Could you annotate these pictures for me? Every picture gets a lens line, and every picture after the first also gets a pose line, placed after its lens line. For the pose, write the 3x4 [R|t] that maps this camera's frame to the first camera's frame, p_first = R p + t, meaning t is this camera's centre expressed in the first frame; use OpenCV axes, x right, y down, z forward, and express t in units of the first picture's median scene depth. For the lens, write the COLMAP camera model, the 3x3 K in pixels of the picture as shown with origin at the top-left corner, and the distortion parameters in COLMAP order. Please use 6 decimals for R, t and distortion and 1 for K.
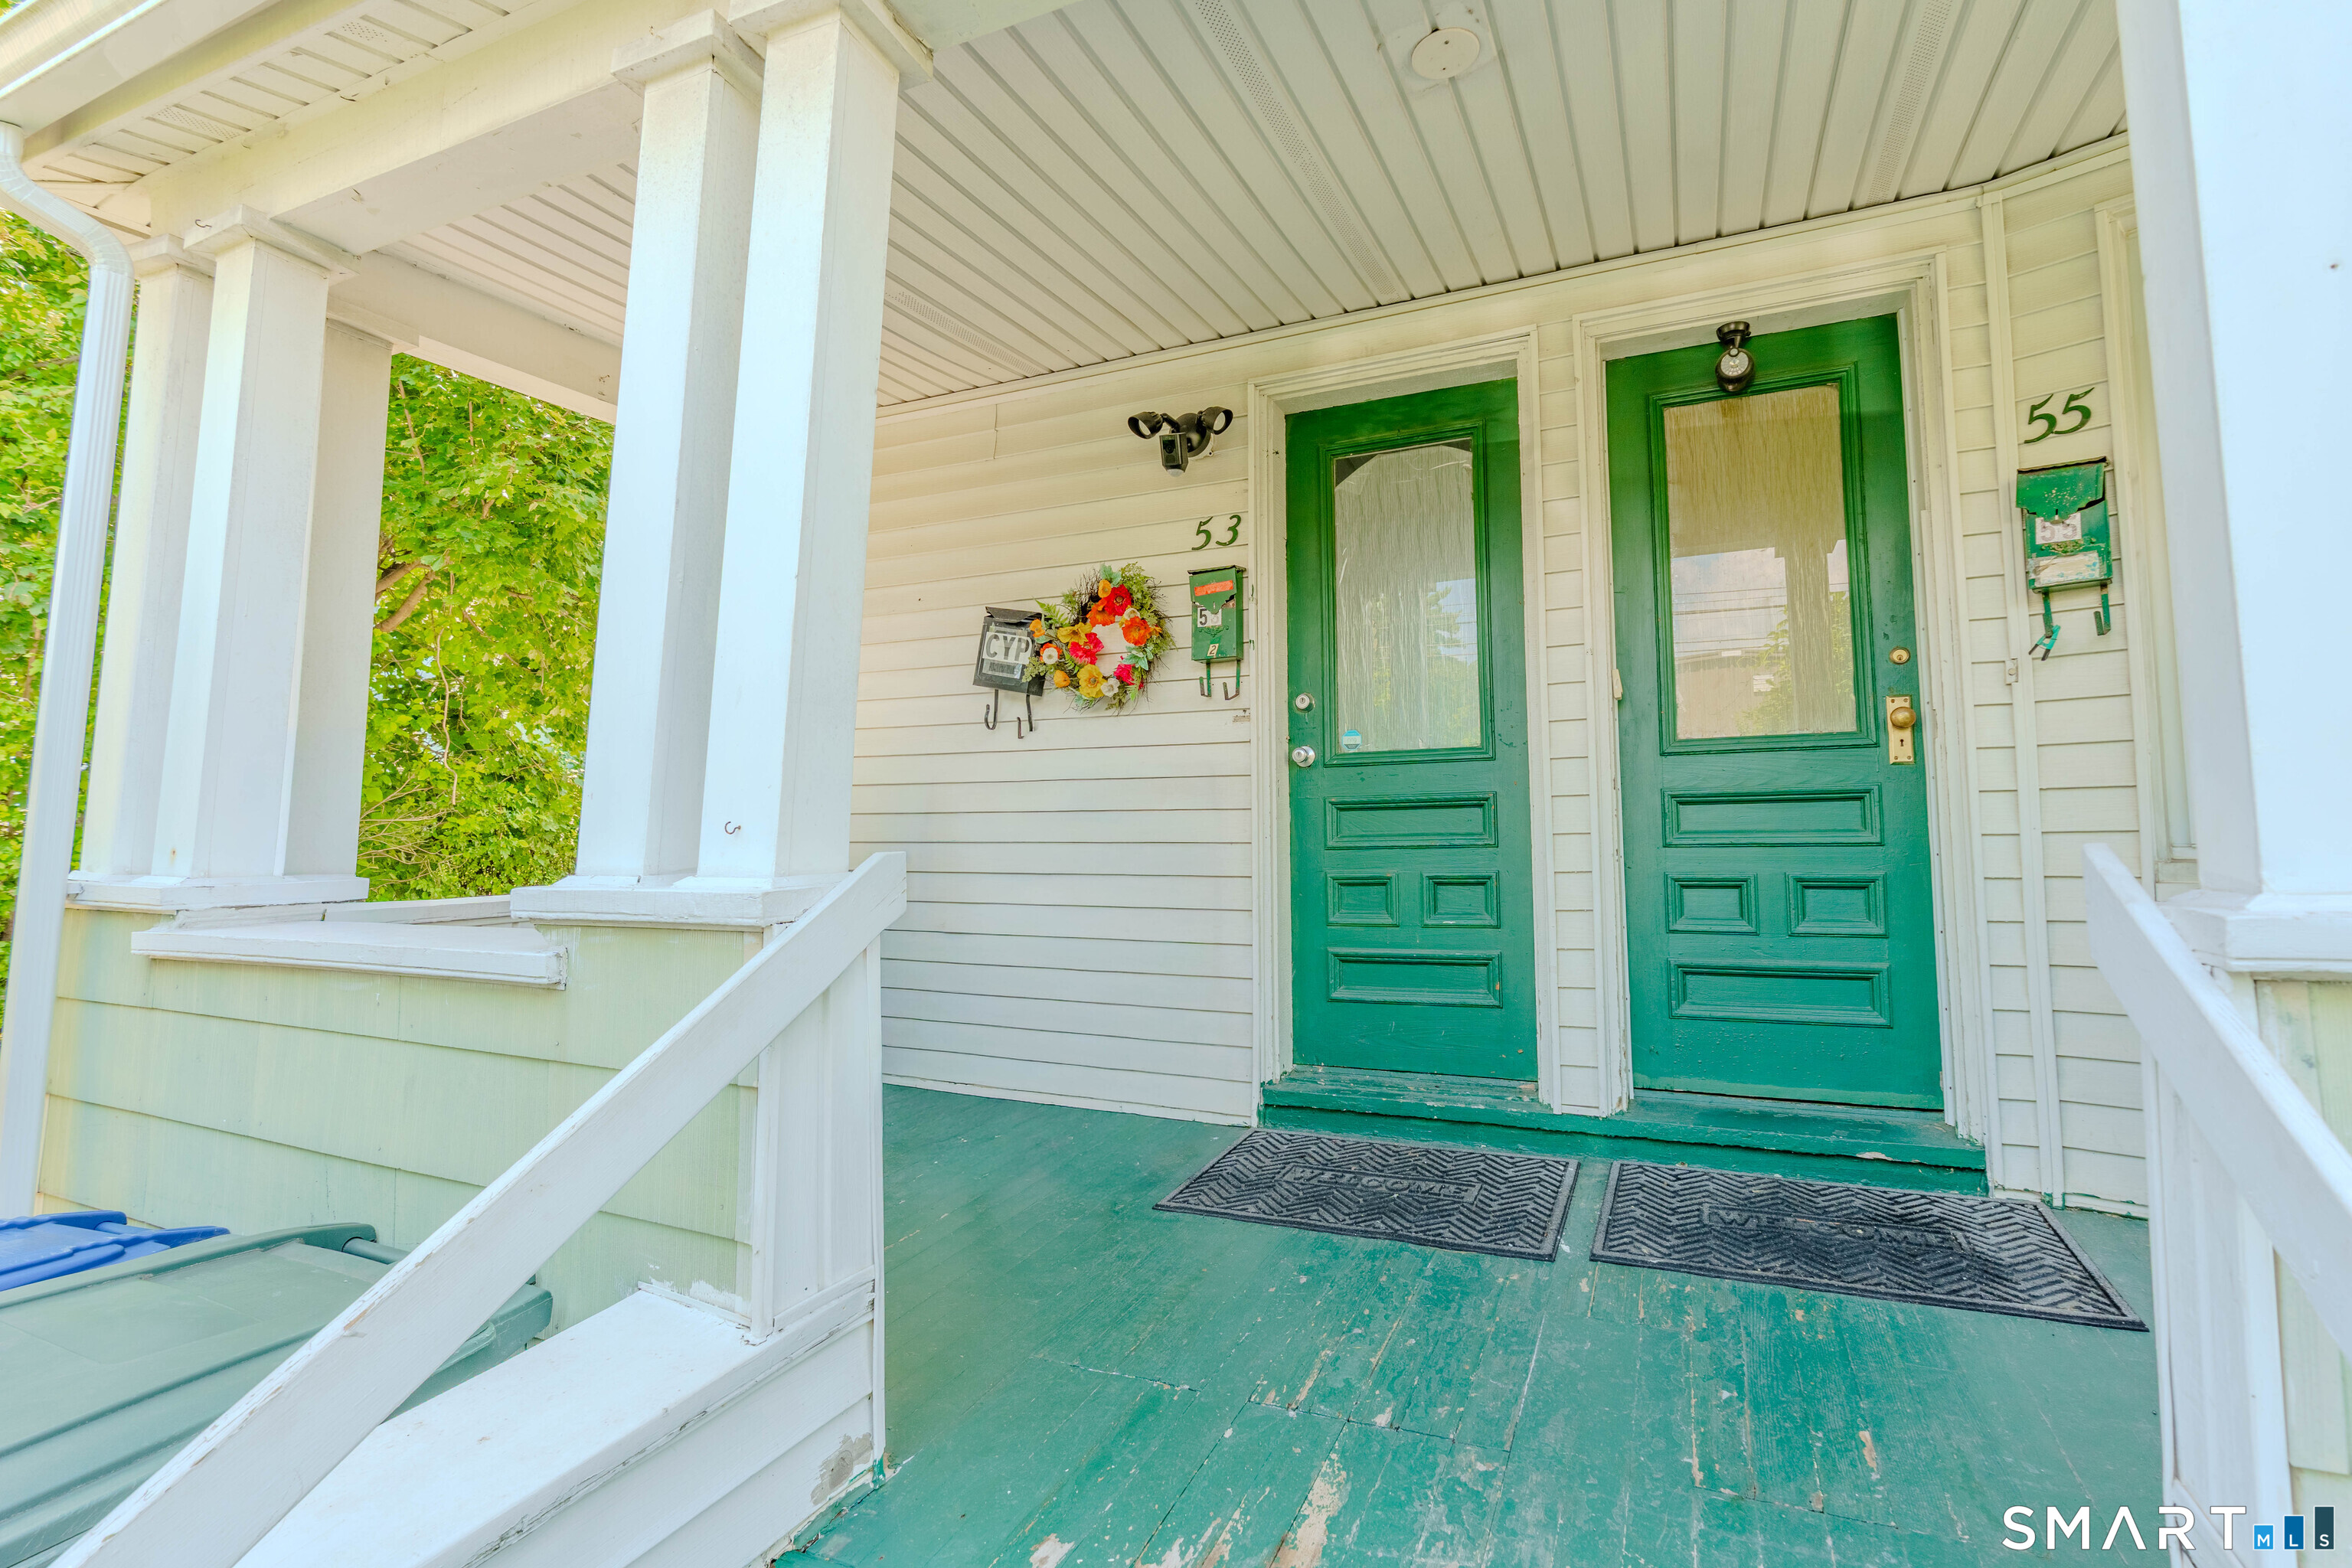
lens RADIAL K [[1094.4, 0, 1184.1], [0, 1094.4, 780.0], [0, 0, 1]] dist [-0.014749, 0.004166]
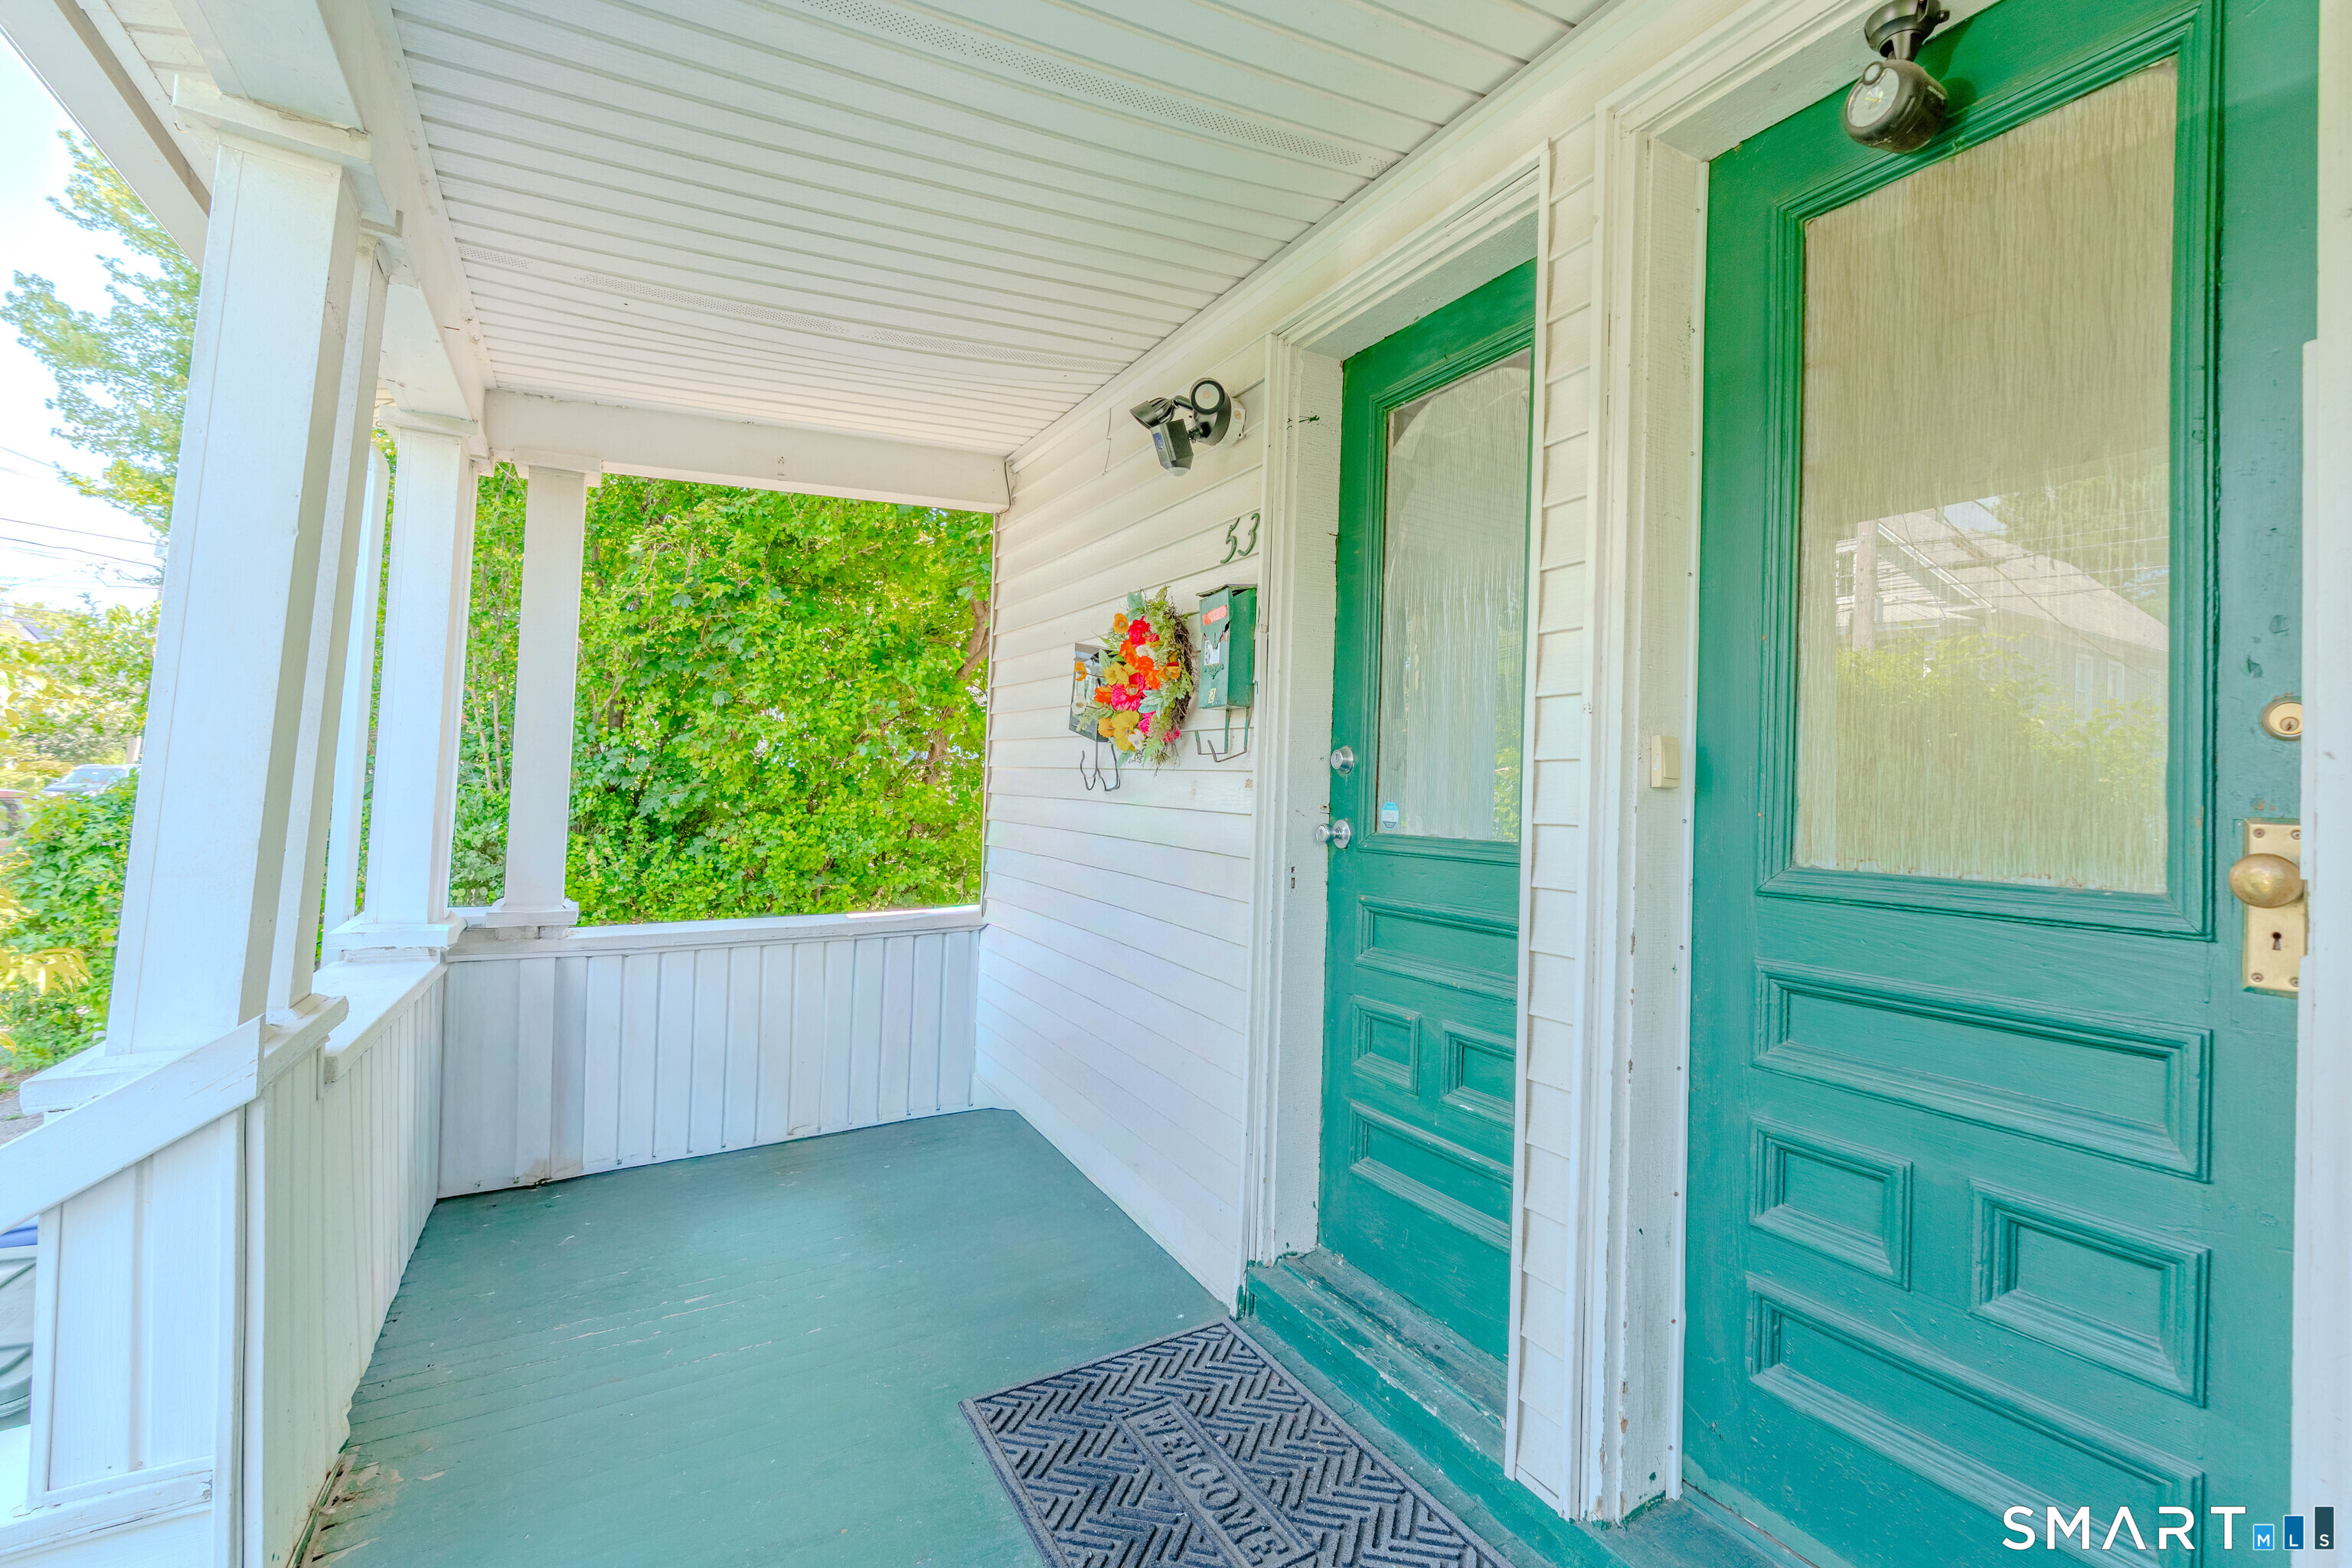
lens RADIAL K [[1094.4, 0, 1175.9], [0, 1094.4, 780.2], [0, 0, 1]] dist [-0.014749, 0.004166]
pose [[0.787801, 0.022707, -0.615511, 0.477685], [0.005544, 0.999018, 0.043952, -0.091856], [0.615905, -0.038038, 0.786902, 0.364142]]
